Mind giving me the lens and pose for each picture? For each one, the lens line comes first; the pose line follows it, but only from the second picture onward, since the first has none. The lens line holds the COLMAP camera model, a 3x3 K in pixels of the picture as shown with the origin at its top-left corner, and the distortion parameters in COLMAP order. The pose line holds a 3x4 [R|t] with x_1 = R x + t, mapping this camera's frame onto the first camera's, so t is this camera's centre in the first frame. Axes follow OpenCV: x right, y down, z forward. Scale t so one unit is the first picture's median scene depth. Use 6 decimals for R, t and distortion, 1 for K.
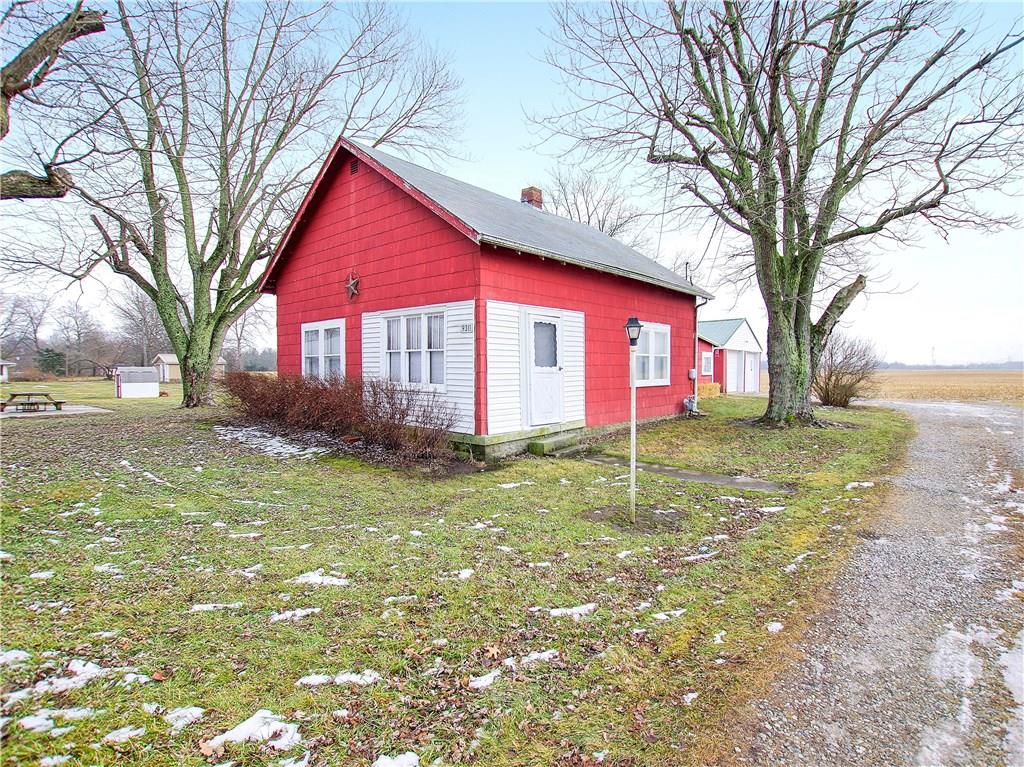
lens RADIAL K [[523.2, 0, 509.5], [0, 523.2, 385.1], [0, 0, 1]] dist [-0.031532, 0.000086]
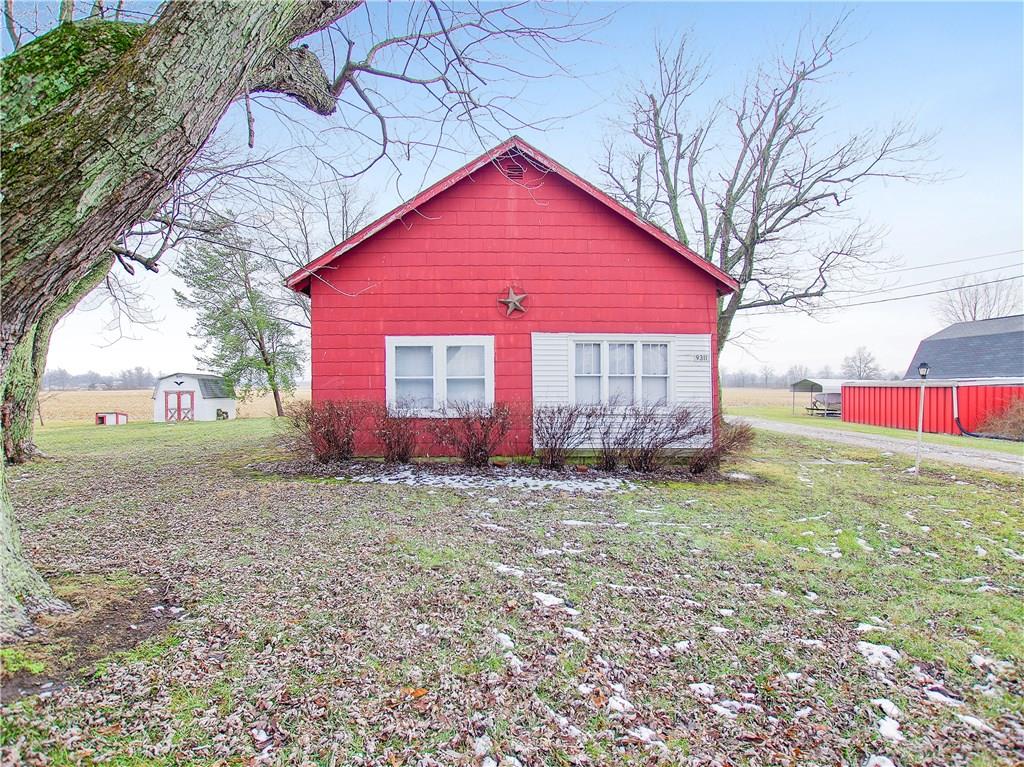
lens RADIAL K [[523.2, 0, 515.6], [0, 523.2, 380.0], [0, 0, 1]] dist [-0.031532, 0.000086]
pose [[0.728770, 0.003159, 0.684751, -0.893273], [0.025366, 0.999178, -0.031606, -0.025522], [-0.684288, 0.040403, 0.728092, 0.337970]]
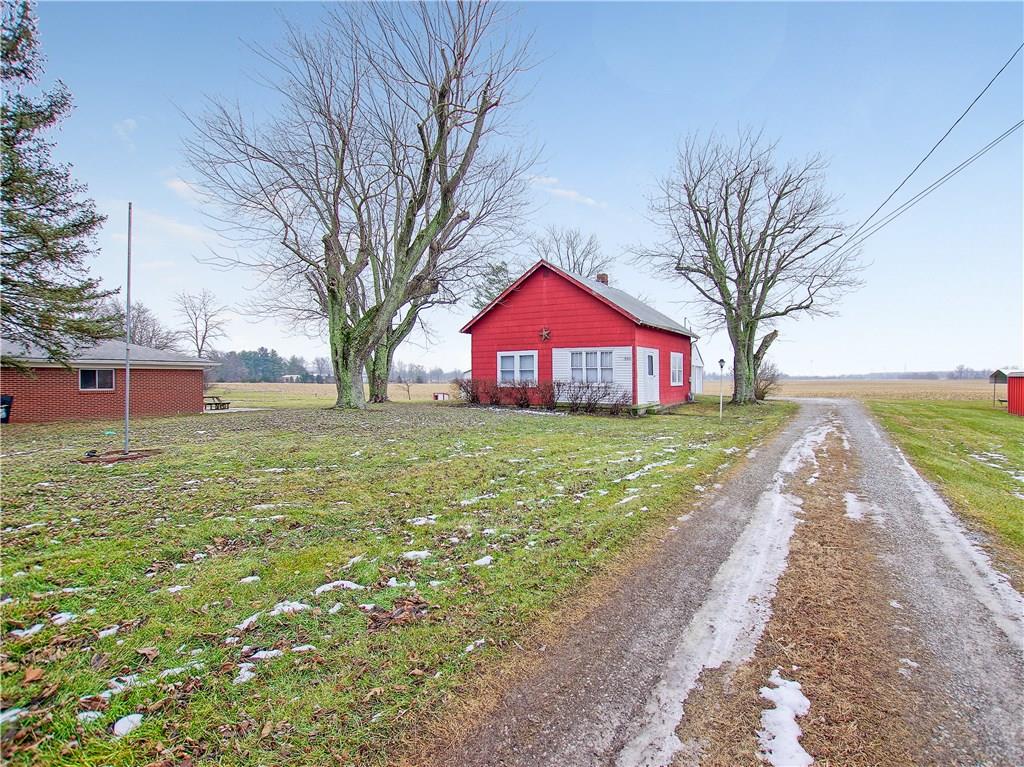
lens RADIAL K [[523.2, 0, 521.9], [0, 523.2, 381.4], [0, 0, 1]] dist [-0.031532, 0.000086]
pose [[0.983787, -0.001852, 0.179334, -0.721257], [0.007049, 0.999573, -0.028350, 0.041145], [-0.179205, 0.029154, 0.983380, -0.891474]]
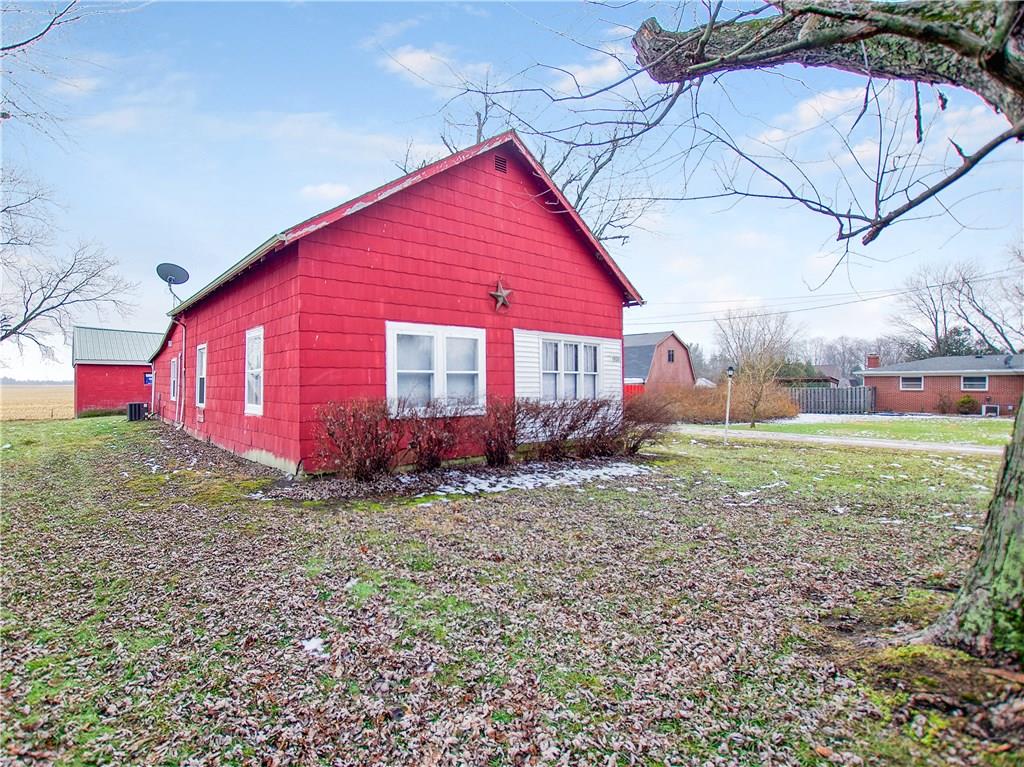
lens RADIAL K [[523.2, 0, 462.8], [0, 523.2, 376.4], [0, 0, 1]] dist [-0.031532, 0.000086]
pose [[0.147857, 0.012762, 0.988926, -1.155870], [0.033505, 0.999278, -0.017905, -0.038909], [-0.988441, 0.035781, 0.147323, 0.915566]]
